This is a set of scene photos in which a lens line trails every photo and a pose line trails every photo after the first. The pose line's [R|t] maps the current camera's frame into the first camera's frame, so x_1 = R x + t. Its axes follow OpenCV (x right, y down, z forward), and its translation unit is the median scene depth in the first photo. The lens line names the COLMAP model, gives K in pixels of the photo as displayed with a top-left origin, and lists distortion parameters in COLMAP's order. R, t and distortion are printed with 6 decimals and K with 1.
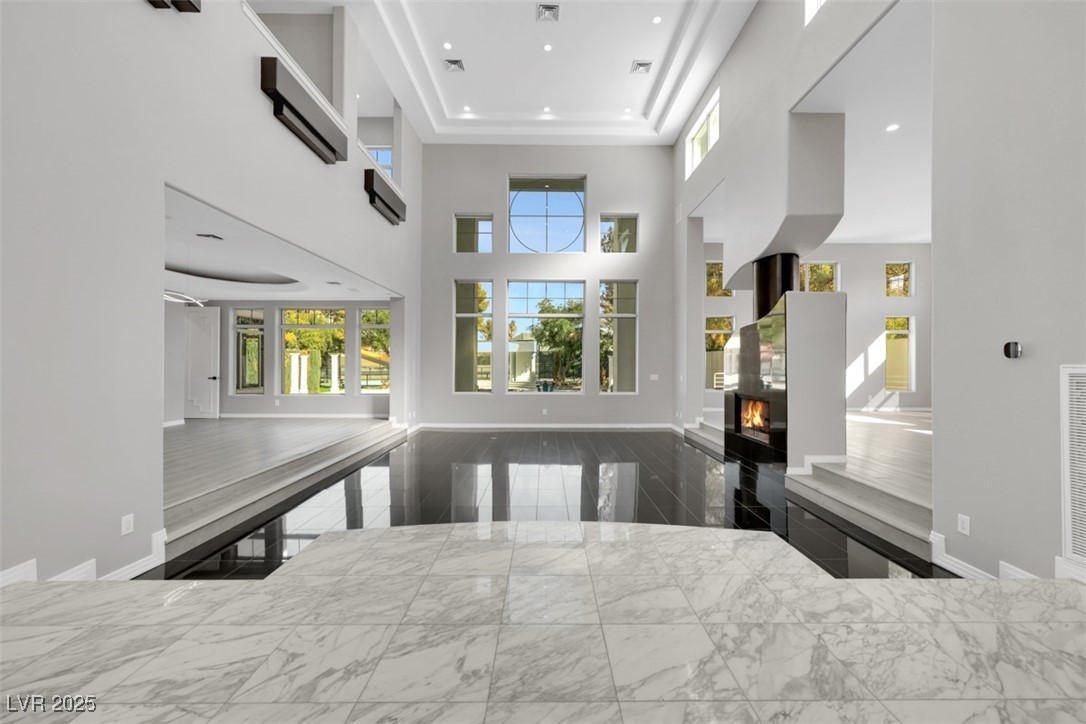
lens RADIAL K [[439.9, 0, 546.7], [0, 439.9, 360.0], [0, 0, 1]] dist [-0.000804, -0.000230]
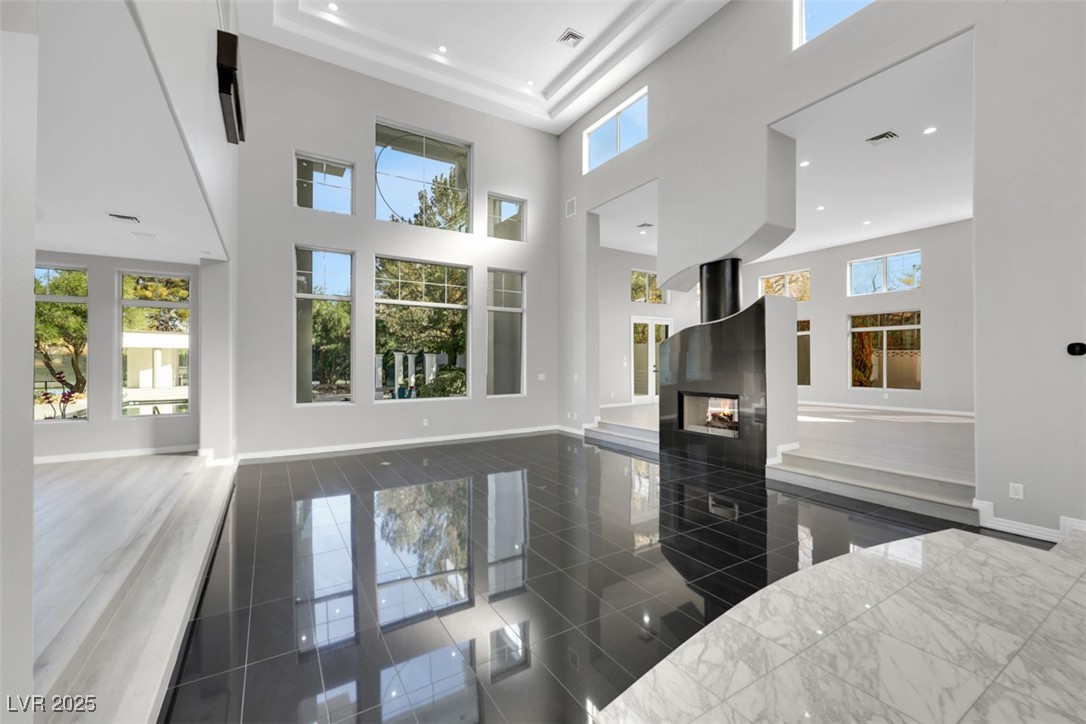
lens RADIAL K [[439.9, 0, 539.5], [0, 439.9, 360.7], [0, 0, 1]] dist [-0.000804, -0.000230]
pose [[0.851814, -0.002983, 0.523836, -0.272492], [0.001633, 0.999994, 0.003038, 0.001684], [-0.523842, -0.001733, 0.851814, 0.215563]]
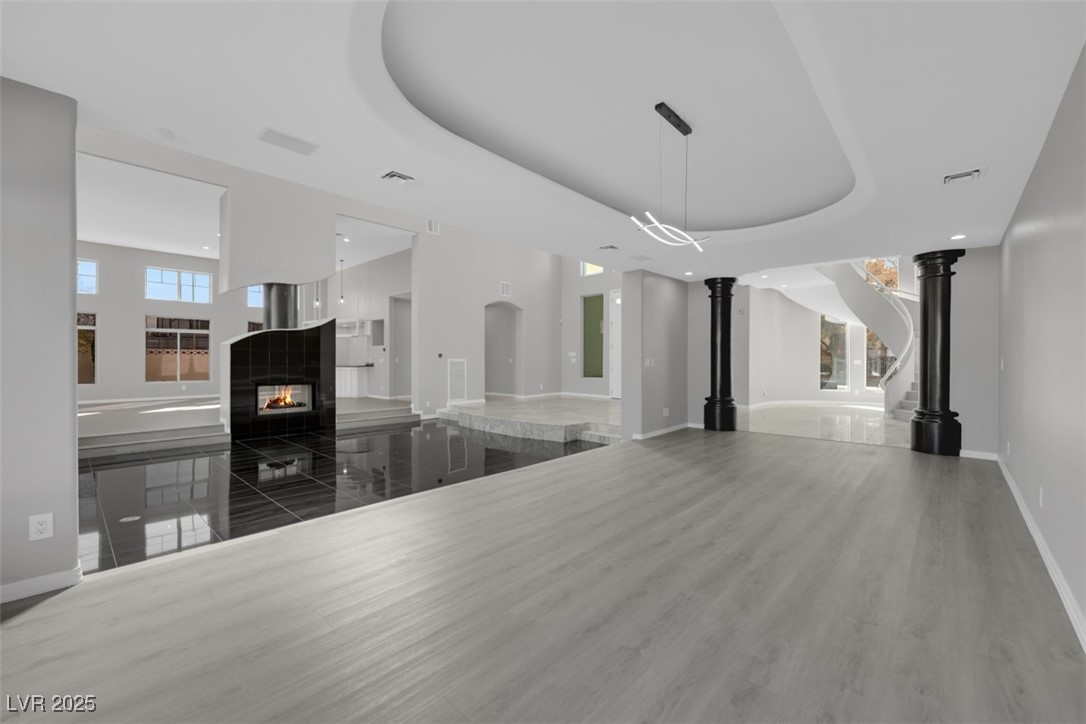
lens RADIAL K [[439.9, 0, 543.6], [0, 439.9, 363.5], [0, 0, 1]] dist [-0.000804, -0.000230]
pose [[-0.738321, -0.006172, 0.674422, -0.671557], [-0.004974, 0.999981, 0.003706, 0.013365], [-0.674432, -0.000619, -0.738337, 0.966879]]
